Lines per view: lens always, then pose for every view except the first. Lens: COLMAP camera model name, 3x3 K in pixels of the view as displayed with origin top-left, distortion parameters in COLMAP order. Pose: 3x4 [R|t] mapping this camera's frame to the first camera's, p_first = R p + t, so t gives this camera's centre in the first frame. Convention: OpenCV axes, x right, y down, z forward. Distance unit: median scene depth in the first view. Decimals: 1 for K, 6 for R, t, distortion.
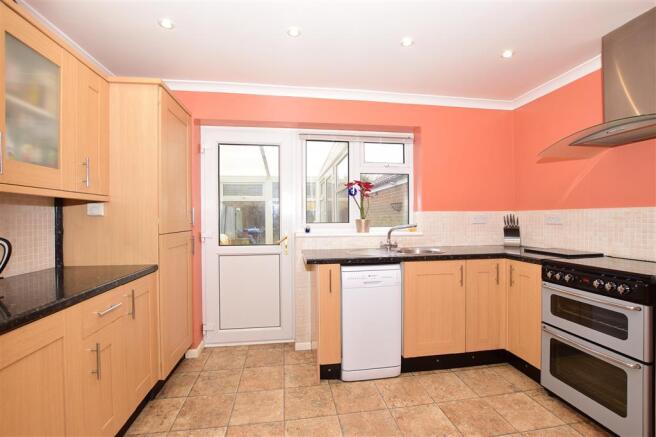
lens RADIAL K [[290.2, 0, 330.0], [0, 290.2, 217.7], [0, 0, 1]] dist [-0.031331, 0.000119]
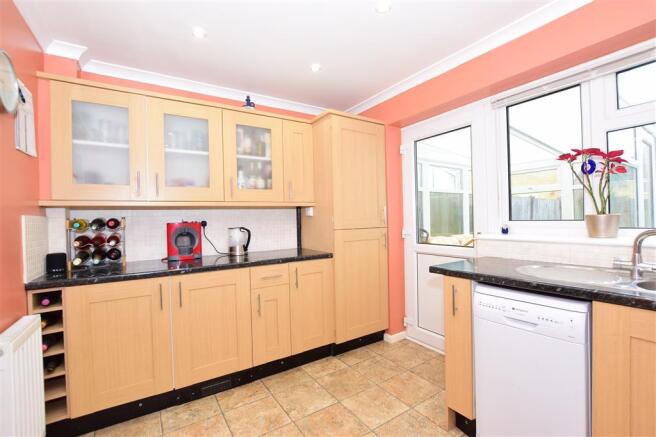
lens RADIAL K [[290.2, 0, 330.0], [0, 290.2, 217.7], [0, 0, 1]] dist [-0.031331, 0.000119]
pose [[0.412785, -0.004795, -0.910816, 0.498599], [0.021994, 0.999747, 0.004704, -0.002858], [0.910563, -0.021974, 0.412786, 0.383894]]
